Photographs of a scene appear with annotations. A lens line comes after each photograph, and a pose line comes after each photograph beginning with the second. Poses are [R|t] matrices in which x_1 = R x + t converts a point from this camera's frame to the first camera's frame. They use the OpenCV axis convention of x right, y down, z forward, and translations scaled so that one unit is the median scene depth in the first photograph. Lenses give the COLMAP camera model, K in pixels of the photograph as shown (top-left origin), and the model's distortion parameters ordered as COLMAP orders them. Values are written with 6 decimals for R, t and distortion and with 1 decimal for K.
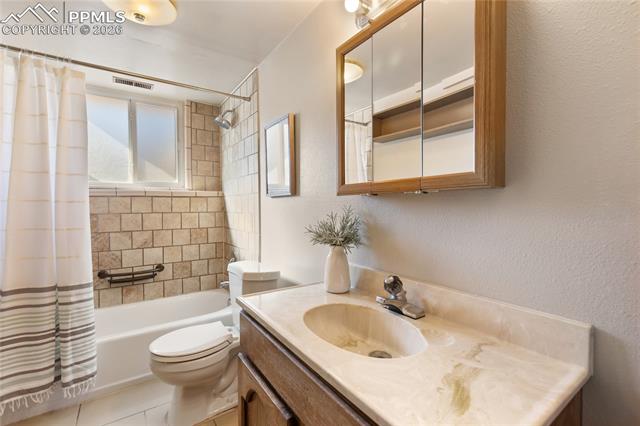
lens RADIAL K [[291.6, 0, 321.9], [0, 291.6, 211.5], [0, 0, 1]] dist [0.003402, -0.000781]
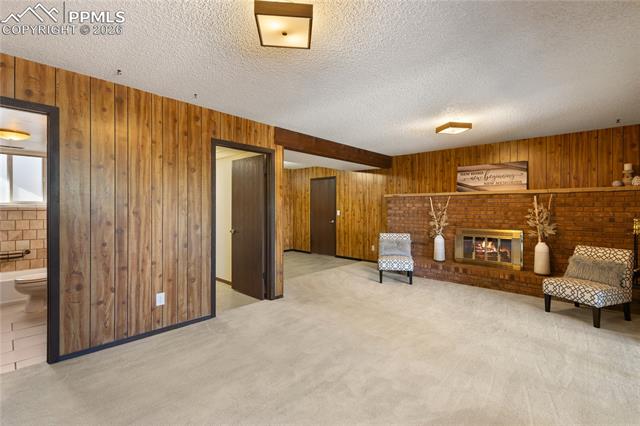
lens RADIAL K [[291.6, 0, 320.6], [0, 291.6, 207.4], [0, 0, 1]] dist [0.003402, -0.000781]
pose [[0.975015, 0.000086, 0.222139, 0.748056], [0.004212, 0.999813, -0.018874, -0.028875], [-0.222099, 0.019338, 0.974832, -1.069072]]
